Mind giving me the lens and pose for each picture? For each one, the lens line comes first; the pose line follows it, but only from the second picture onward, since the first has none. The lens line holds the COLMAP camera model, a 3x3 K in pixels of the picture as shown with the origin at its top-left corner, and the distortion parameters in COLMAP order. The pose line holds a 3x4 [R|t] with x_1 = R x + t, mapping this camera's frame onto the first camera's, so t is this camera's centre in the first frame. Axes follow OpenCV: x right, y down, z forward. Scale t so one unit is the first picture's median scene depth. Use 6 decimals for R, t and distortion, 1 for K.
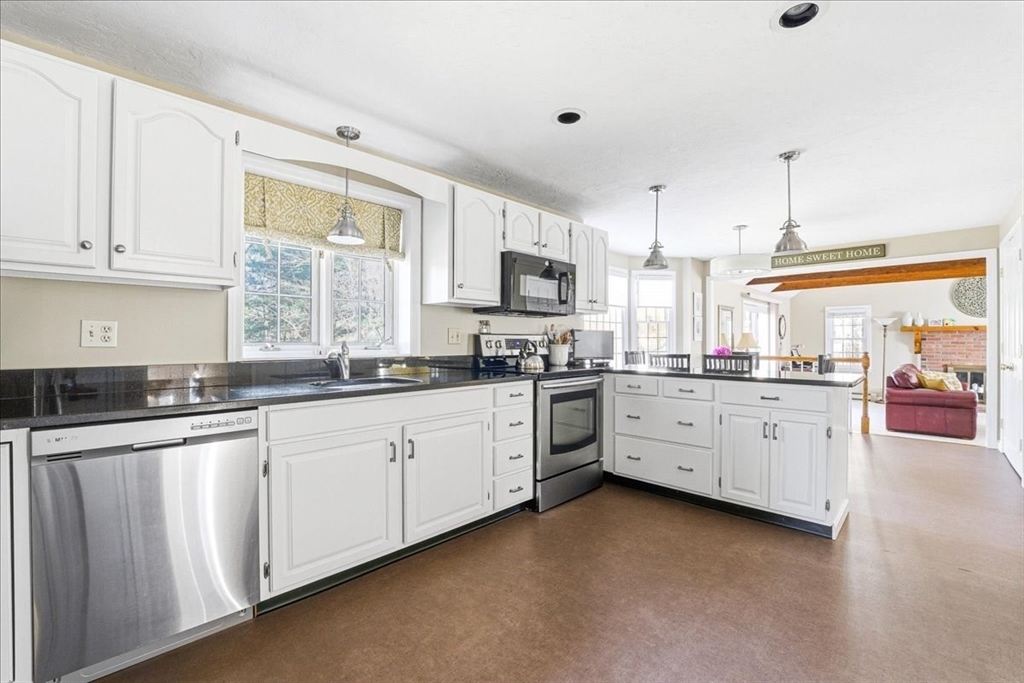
lens RADIAL K [[431.9, 0, 507.4], [0, 431.9, 341.2], [0, 0, 1]] dist [-0.031928, 0.000007]
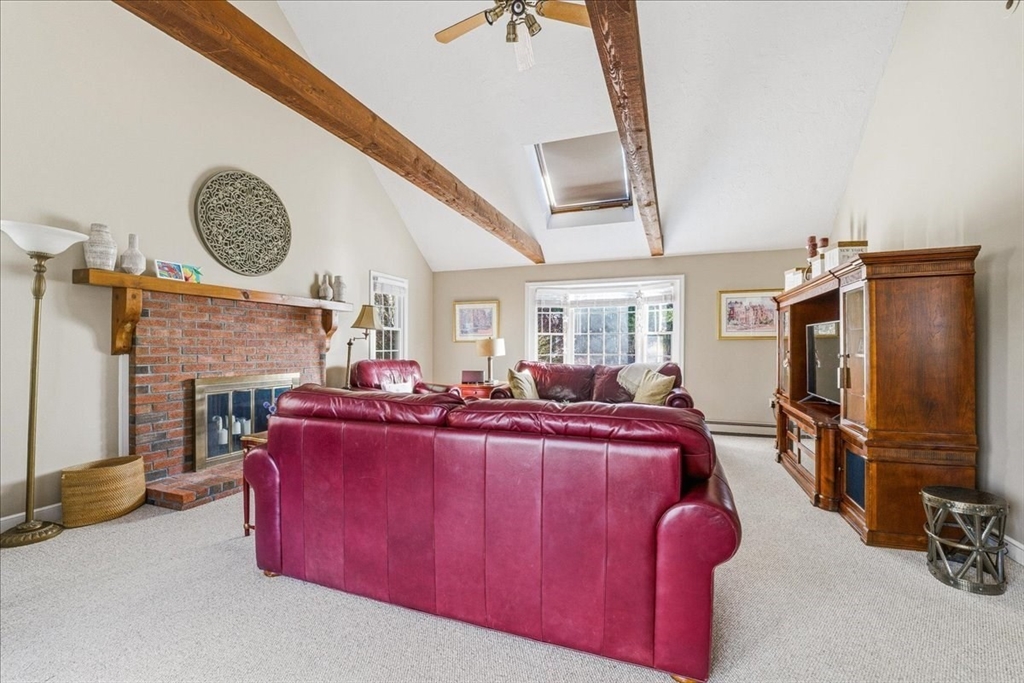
lens RADIAL K [[431.9, 0, 507.4], [0, 431.9, 341.2], [0, 0, 1]] dist [-0.031928, 0.000007]
pose [[-0.389672, 0.006385, 0.920932, 1.711913], [-0.003933, 0.999955, -0.008597, 0.066083], [-0.920945, -0.006972, -0.389630, 2.680201]]
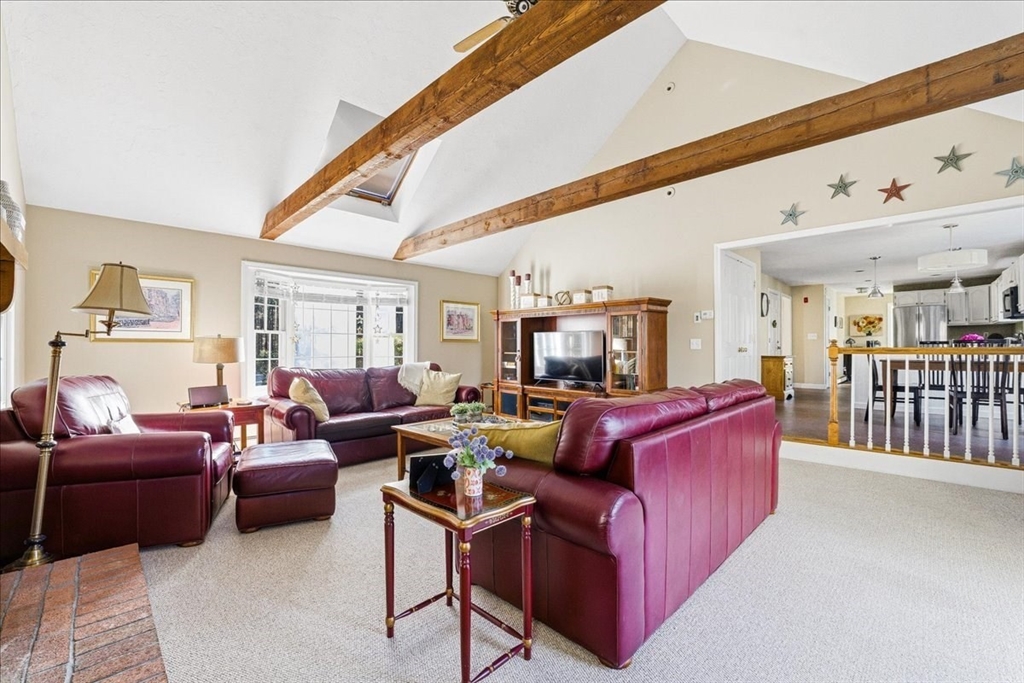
lens RADIAL K [[431.9, 0, 507.4], [0, 431.9, 341.2], [0, 0, 1]] dist [-0.031928, 0.000007]
pose [[-0.999992, 0.000988, 0.003960, 2.644167], [0.000930, 0.999893, -0.014606, 0.070823], [-0.003974, -0.014602, -0.999885, 3.265652]]
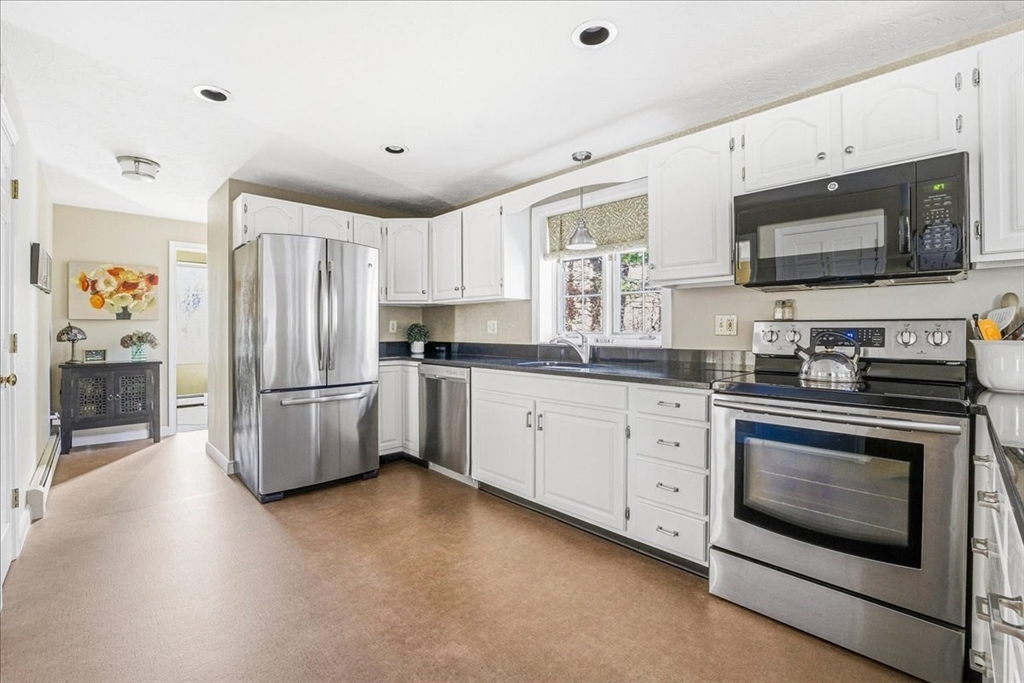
lens RADIAL K [[444.9, 0, 492.2], [0, 444.9, 334.2], [0, 0, 1]] dist [-0.030510, 0.000129]
pose [[-0.053163, 0.007022, -0.998561, 0.747252], [-0.003686, 0.999967, 0.007229, 0.000169], [0.998579, 0.004065, -0.053136, 0.696329]]
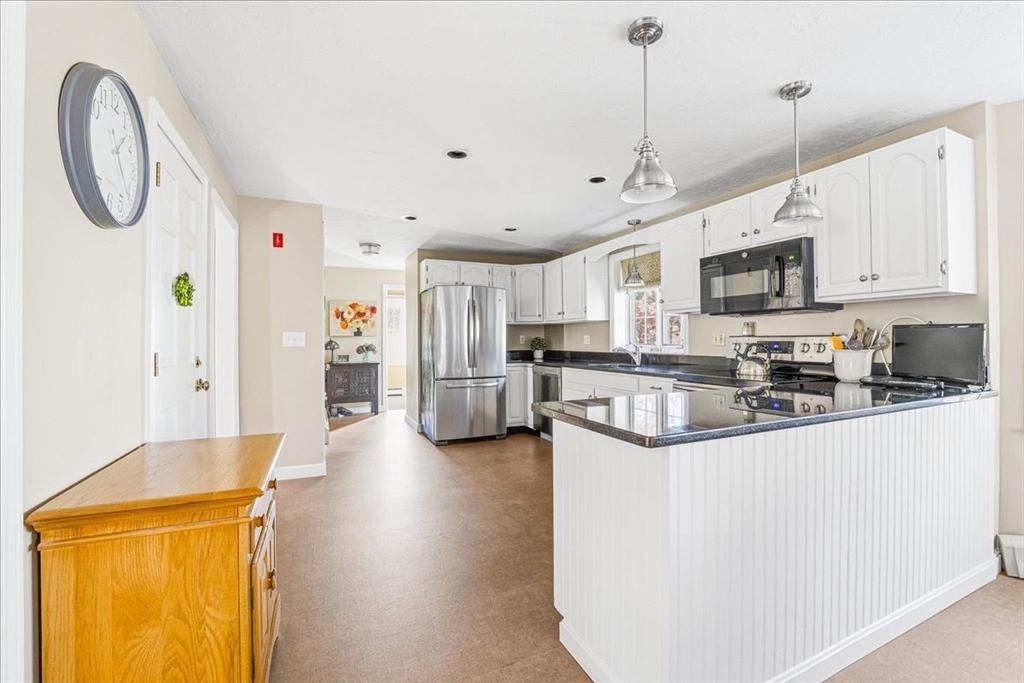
lens RADIAL K [[437.4, 0, 516.0], [0, 437.4, 345.9], [0, 0, 1]] dist [-0.030535, -0.000245]
pose [[-0.360210, 0.011353, -0.932802, 1.231318], [0.000793, 0.999929, 0.011863, -0.008498], [0.932871, 0.003533, -0.360194, 1.012559]]
